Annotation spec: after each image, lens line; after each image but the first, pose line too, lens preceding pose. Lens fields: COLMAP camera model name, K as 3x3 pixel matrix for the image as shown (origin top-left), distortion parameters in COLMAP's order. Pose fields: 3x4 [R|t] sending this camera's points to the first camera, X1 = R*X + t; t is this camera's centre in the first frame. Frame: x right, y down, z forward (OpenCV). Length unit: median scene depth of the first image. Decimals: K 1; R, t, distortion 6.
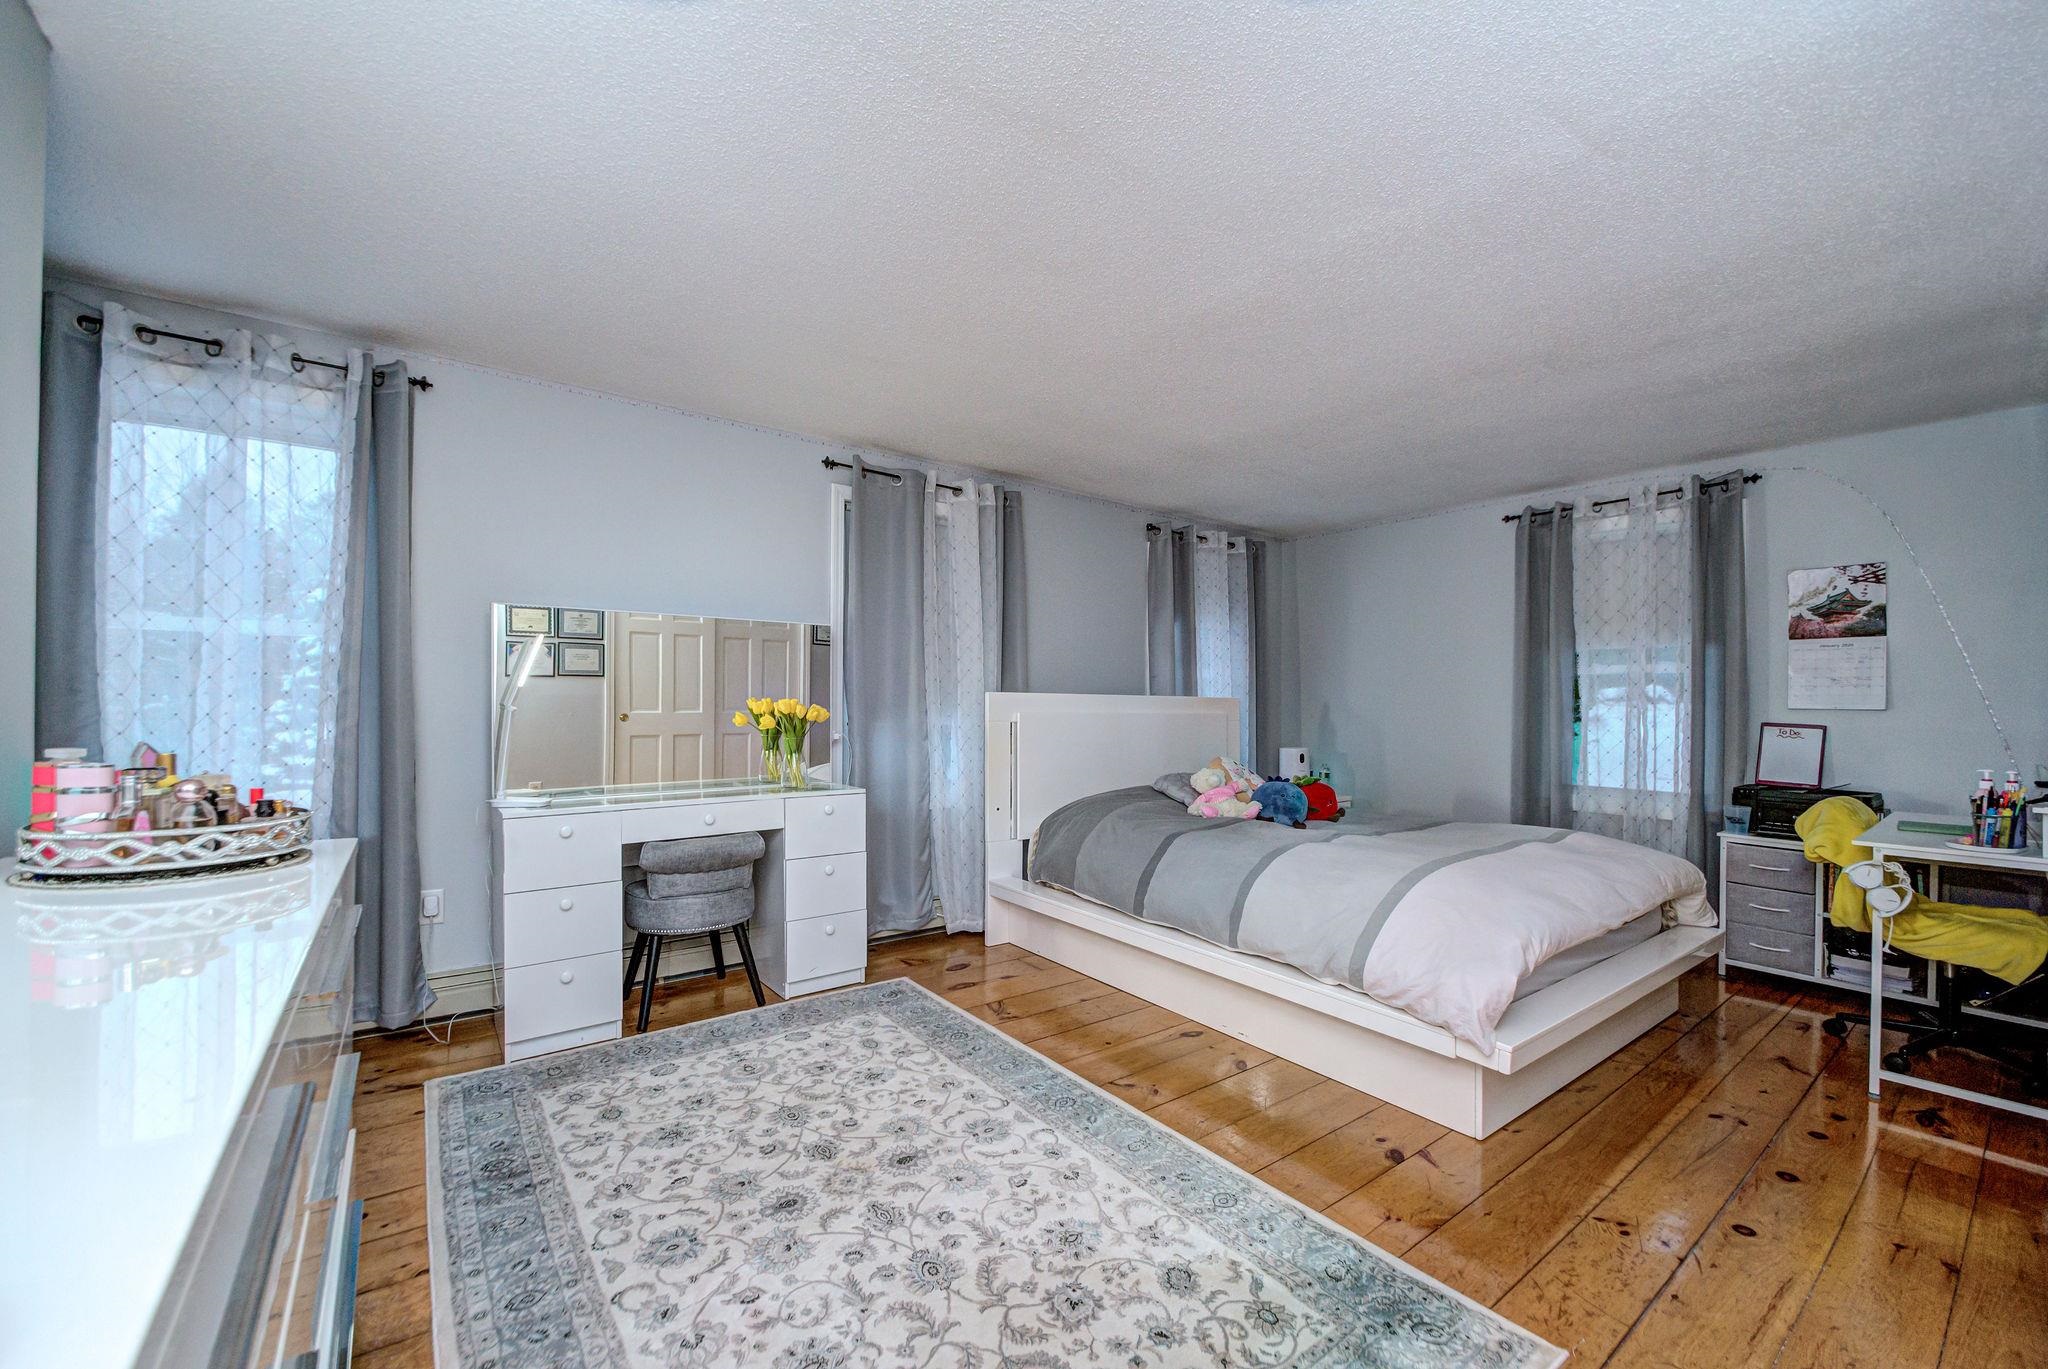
lens RADIAL K [[810.2, 0, 996.5], [0, 810.2, 703.5], [0, 0, 1]] dist [-0.011062, -0.000377]
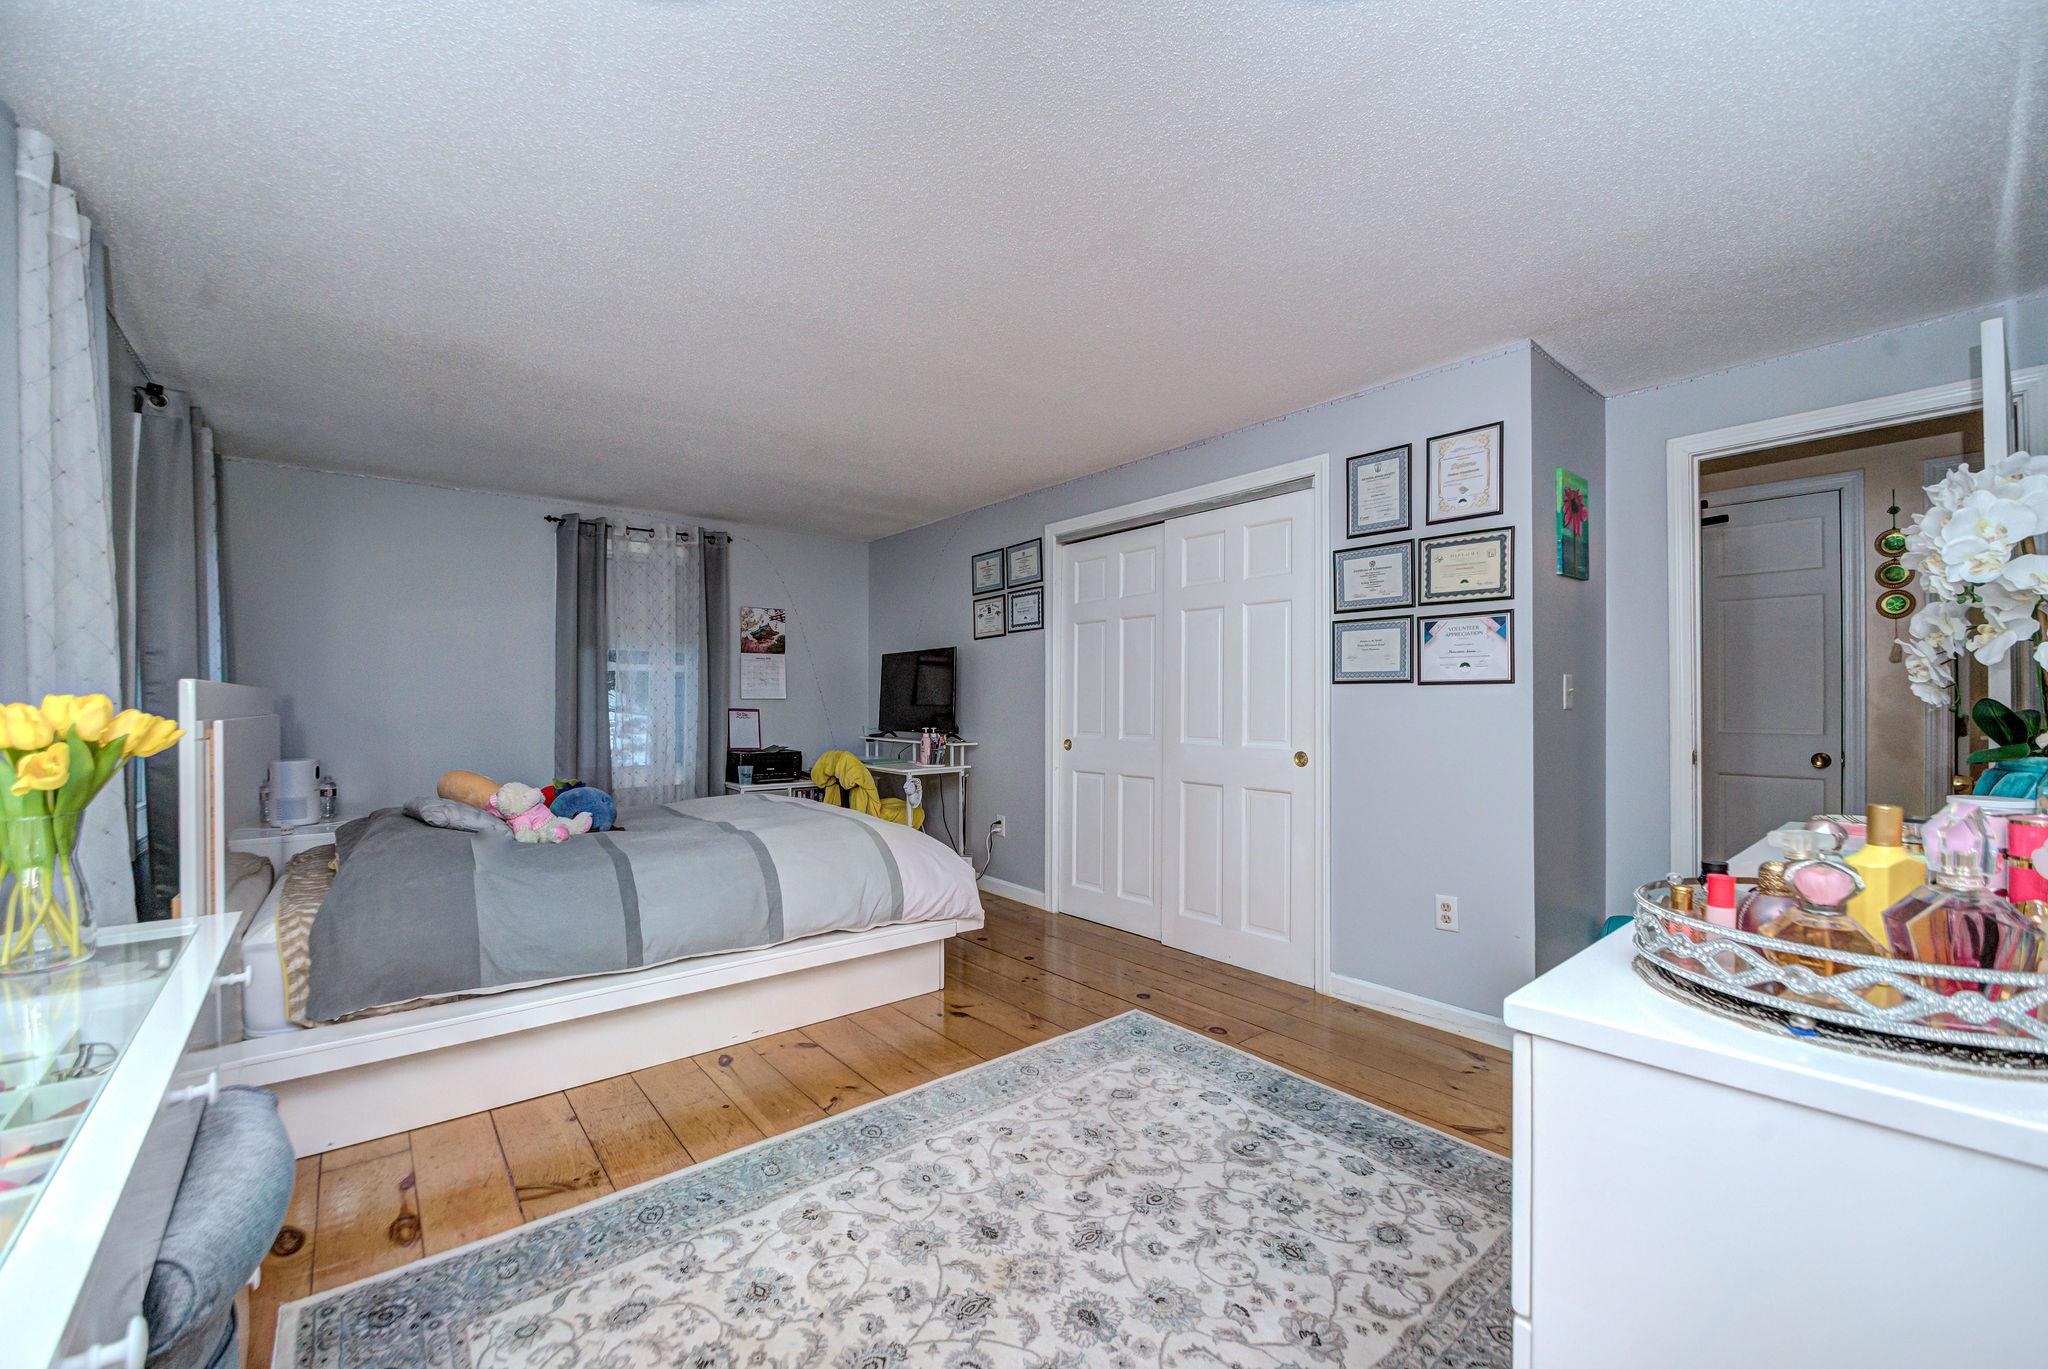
lens RADIAL K [[810.2, 0, 1019.5], [0, 810.2, 691.1], [0, 0, 1]] dist [-0.011062, -0.000377]
pose [[-0.068579, 0.000821, 0.997645, -0.843161], [0.002137, 0.999997, -0.000676, -0.008719], [-0.997643, 0.002086, -0.068581, 0.890139]]
